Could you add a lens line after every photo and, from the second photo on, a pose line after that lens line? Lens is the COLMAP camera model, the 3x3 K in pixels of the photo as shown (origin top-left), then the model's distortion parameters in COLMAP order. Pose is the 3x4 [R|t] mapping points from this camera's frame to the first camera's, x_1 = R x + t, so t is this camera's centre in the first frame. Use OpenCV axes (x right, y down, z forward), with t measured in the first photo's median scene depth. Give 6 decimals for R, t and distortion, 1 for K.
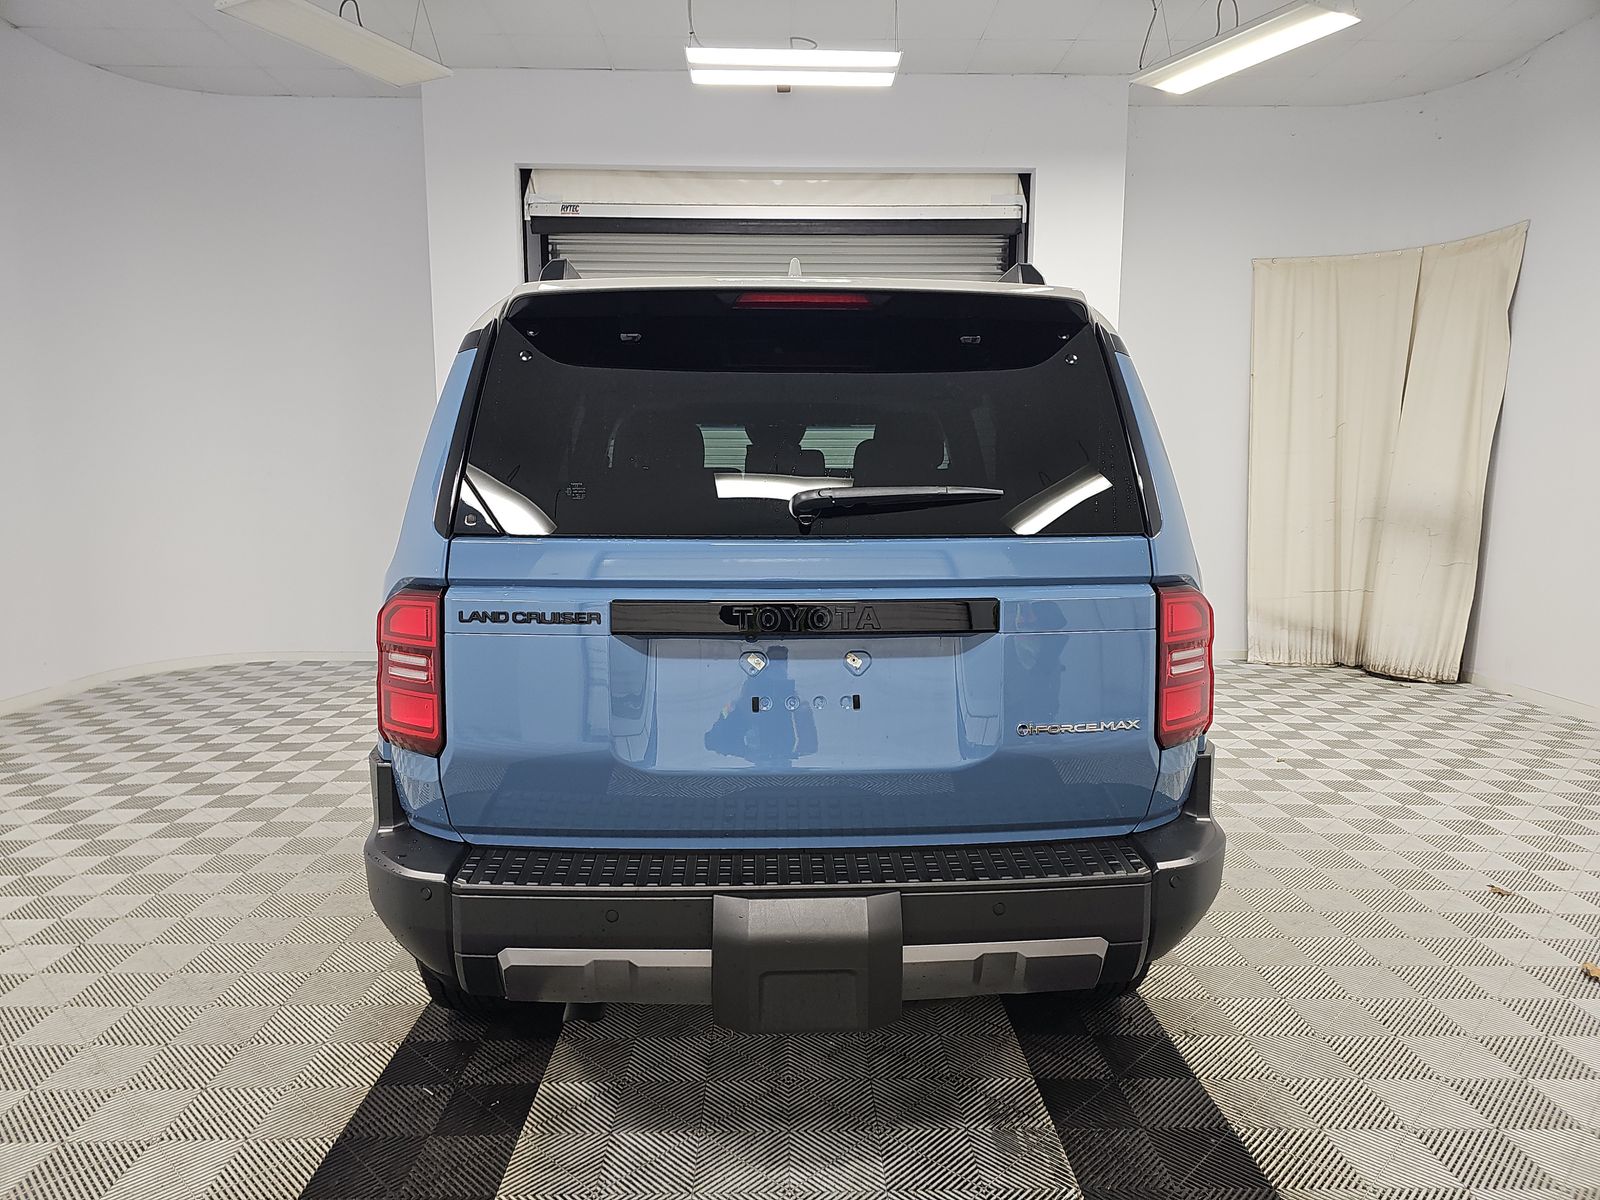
lens RADIAL K [[1061.0, 0, 796.1], [0, 1061.0, 624.7], [0, 0, 1]] dist [0.038196, -0.006258]
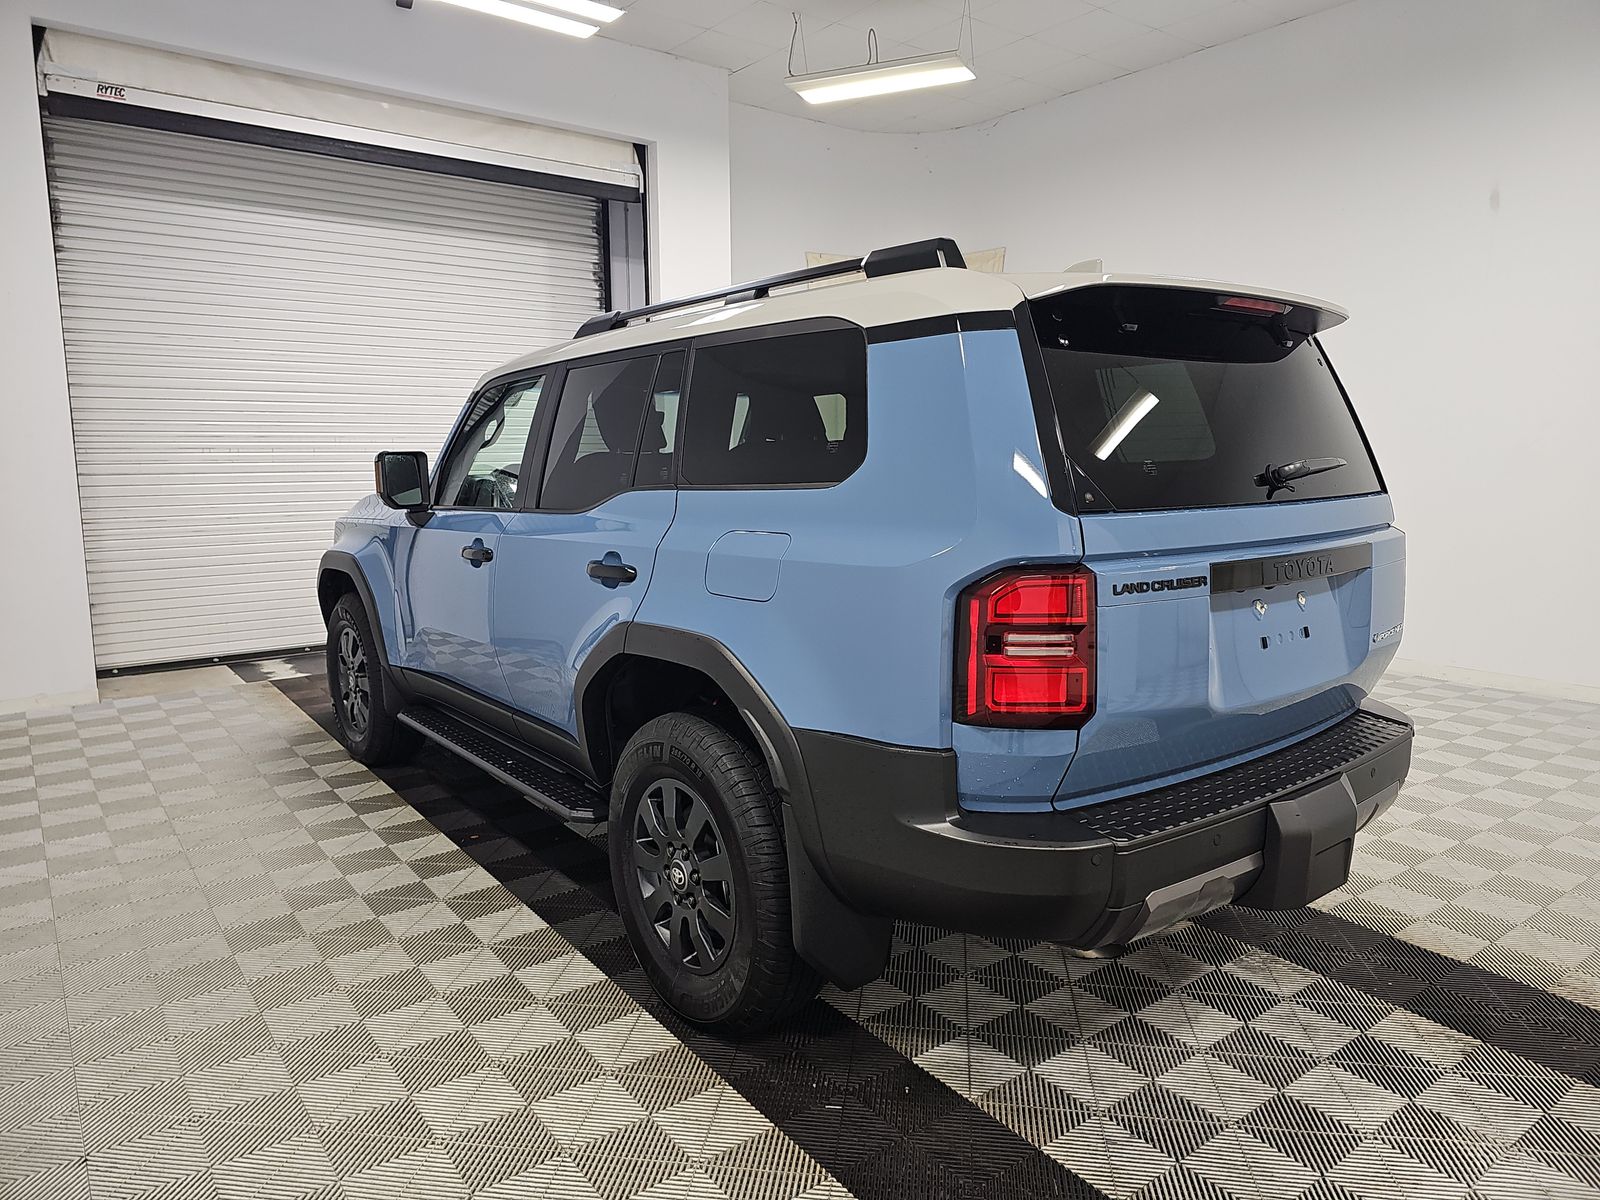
lens RADIAL K [[1070.2, 0, 795.5], [0, 1070.2, 595.1], [0, 0, 1]] dist [0.038581, -0.005933]
pose [[0.810144, -0.085875, 0.579907, -0.365888], [0.080114, 0.996150, 0.035592, -0.020224], [-0.580730, 0.017624, 0.813905, 0.098846]]
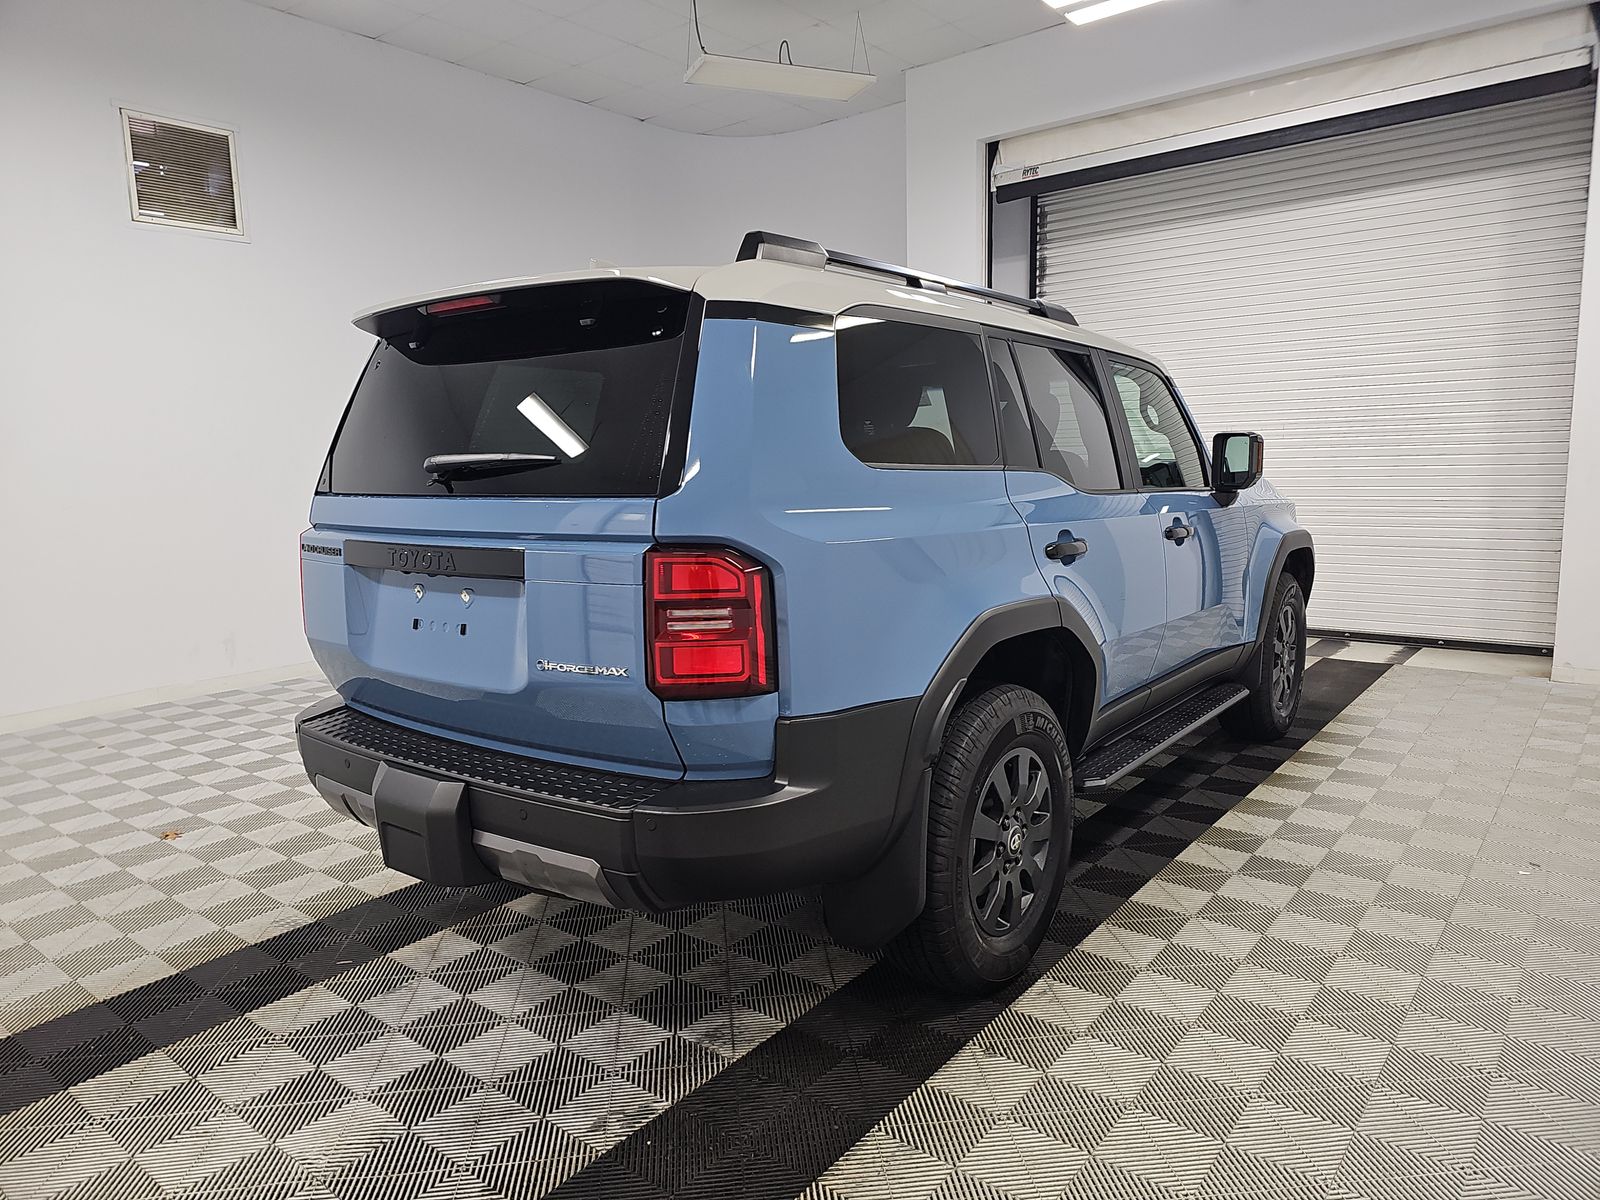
lens RADIAL K [[1070.2, 0, 795.5], [0, 1070.2, 595.1], [0, 0, 1]] dist [0.038581, -0.005933]
pose [[0.766096, 0.065001, -0.639431, 0.365538], [-0.057192, 0.997821, 0.032913, -0.009844], [0.640177, 0.011356, 0.768144, 0.087569]]
